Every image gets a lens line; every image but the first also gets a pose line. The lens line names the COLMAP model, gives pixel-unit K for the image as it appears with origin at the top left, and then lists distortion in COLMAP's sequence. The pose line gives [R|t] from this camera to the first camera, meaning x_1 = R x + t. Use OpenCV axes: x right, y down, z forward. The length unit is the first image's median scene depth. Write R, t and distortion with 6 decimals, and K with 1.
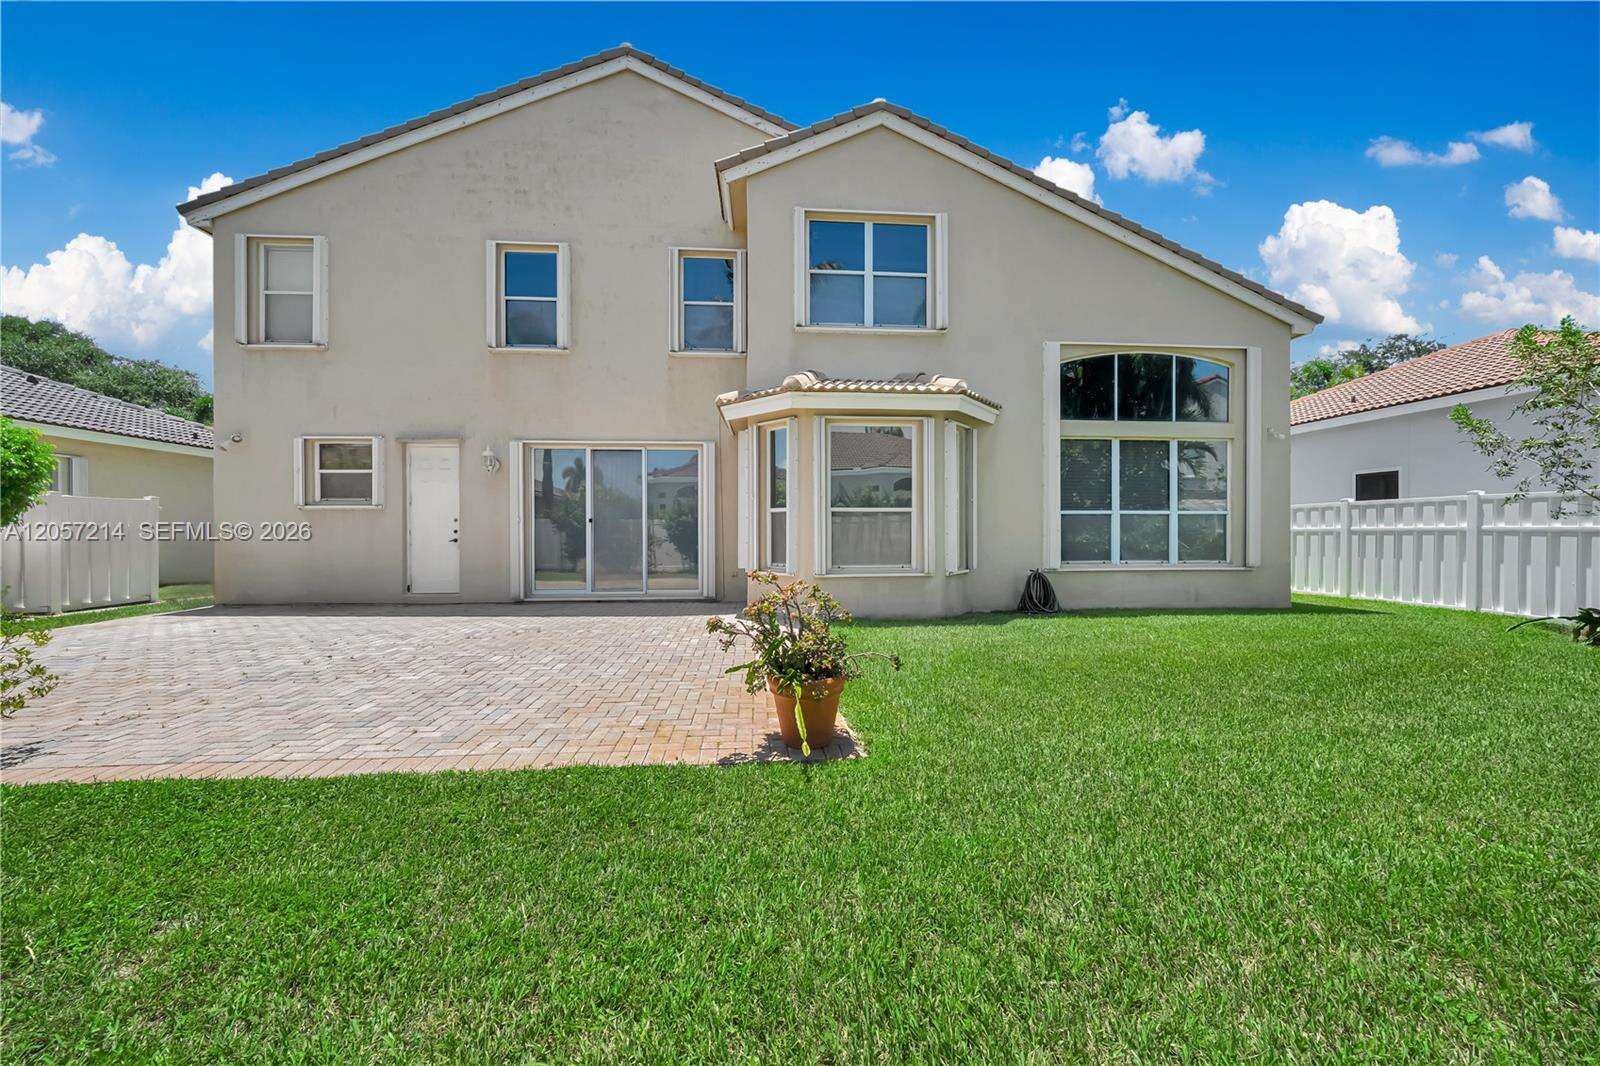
lens RADIAL K [[552.0, 0, 802.1], [0, 552.0, 533.1], [0, 0, 1]] dist [-0.008452, -0.000106]
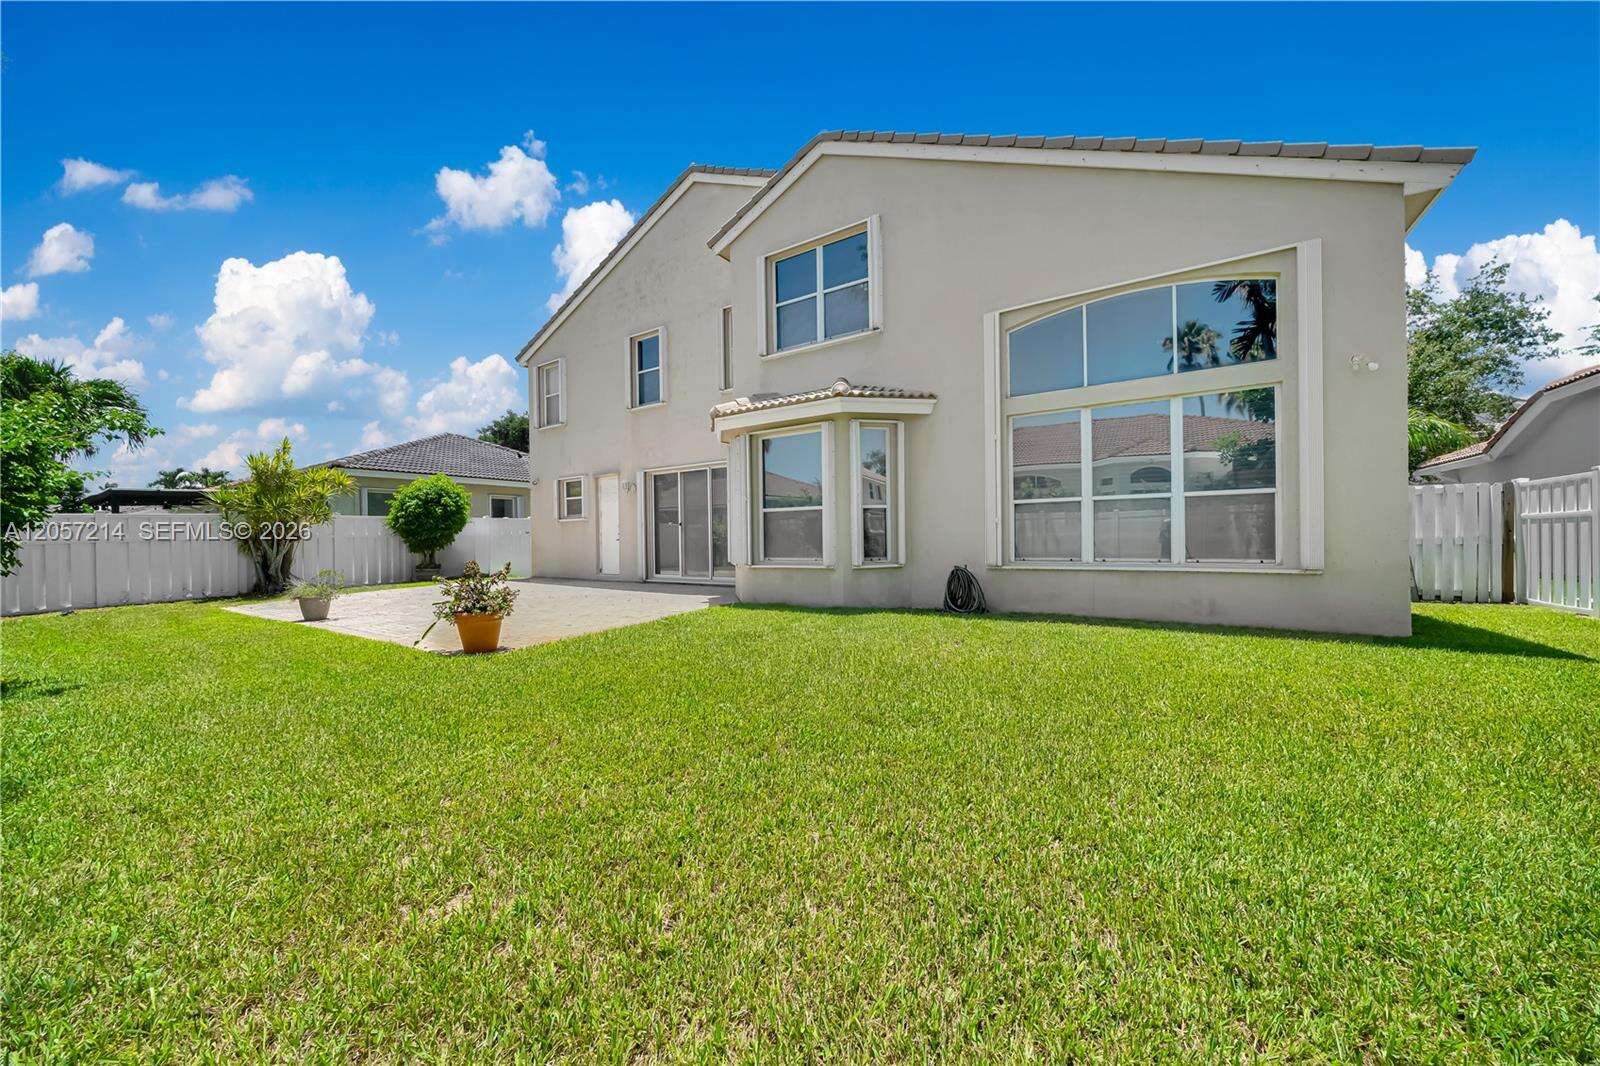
lens RADIAL K [[552.0, 0, 802.4], [0, 552.0, 539.6], [0, 0, 1]] dist [-0.008452, -0.000106]
pose [[0.800840, -0.007759, -0.598829, 0.719572], [0.011378, 0.999933, 0.002260, 0.015866], [0.598771, -0.008623, 0.800874, 0.093570]]
